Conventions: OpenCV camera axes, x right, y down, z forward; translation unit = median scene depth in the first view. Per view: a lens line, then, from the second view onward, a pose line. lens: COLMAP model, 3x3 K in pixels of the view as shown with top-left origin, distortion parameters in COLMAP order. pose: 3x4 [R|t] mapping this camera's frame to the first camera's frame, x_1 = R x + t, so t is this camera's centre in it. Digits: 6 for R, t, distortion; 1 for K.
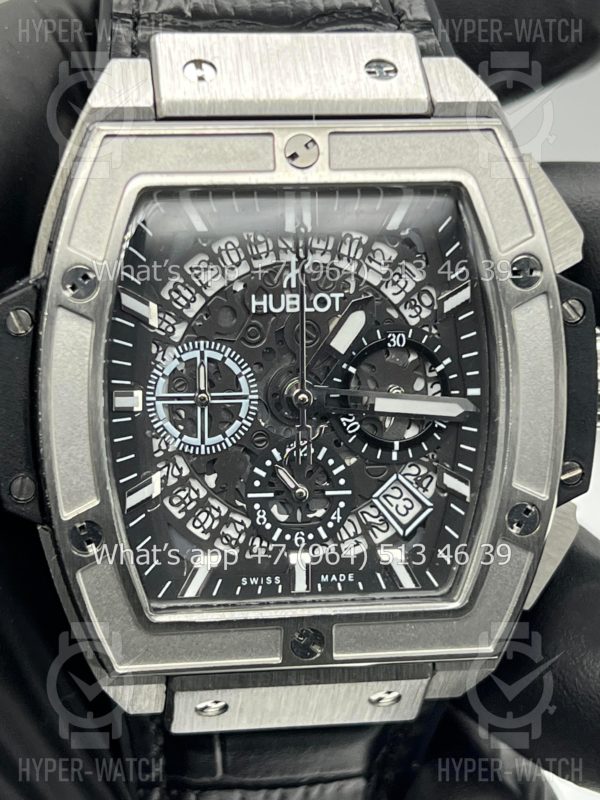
lens RADIAL K [[1832.6, 0, 279.4], [0, 1832.6, 393.6], [0, 0, 1]] dist [0.265135, 0.000000]
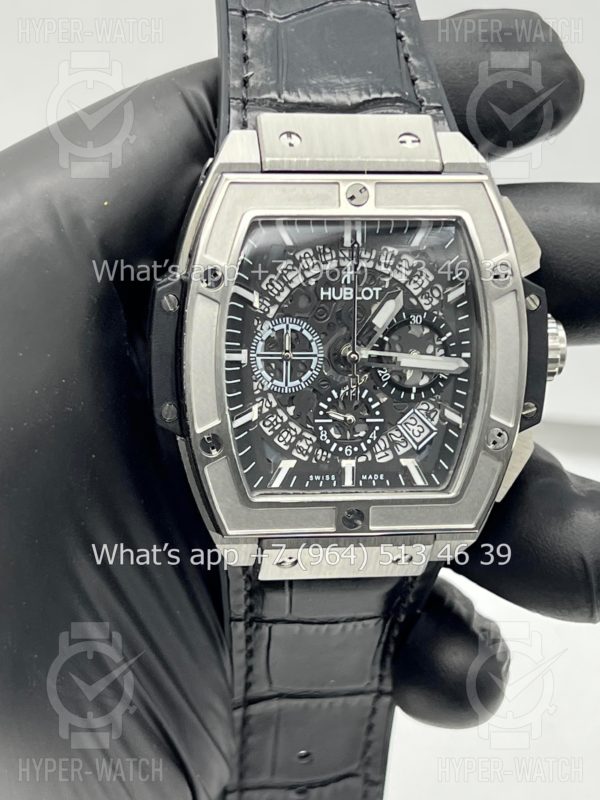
lens RADIAL K [[1832.6, 0, 298.9], [0, 1832.6, 394.7], [0, 0, 1]] dist [0.265135, 0.000000]
pose [[0.999535, 0.019047, 0.023816, -0.066887], [-0.019423, 0.999688, 0.015675, 0.010770], [-0.023510, -0.016130, 0.999593, -0.505307]]
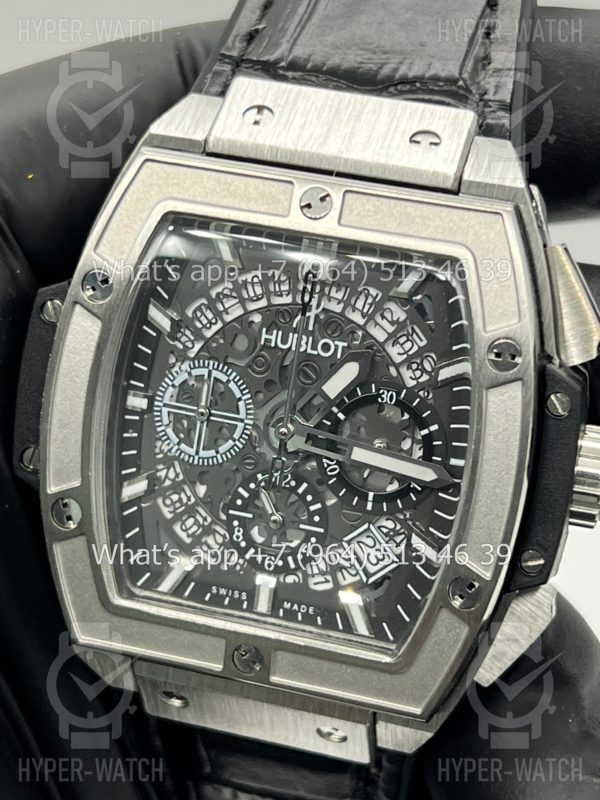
lens RADIAL K [[1832.6, 0, 293.7], [0, 1832.6, 392.6], [0, 0, 1]] dist [0.265135, 0.000000]
pose [[0.920593, 0.199535, -0.335700, 0.363687], [-0.205109, 0.978551, 0.019162, -0.040514], [0.332323, 0.051215, 0.941774, 0.001096]]
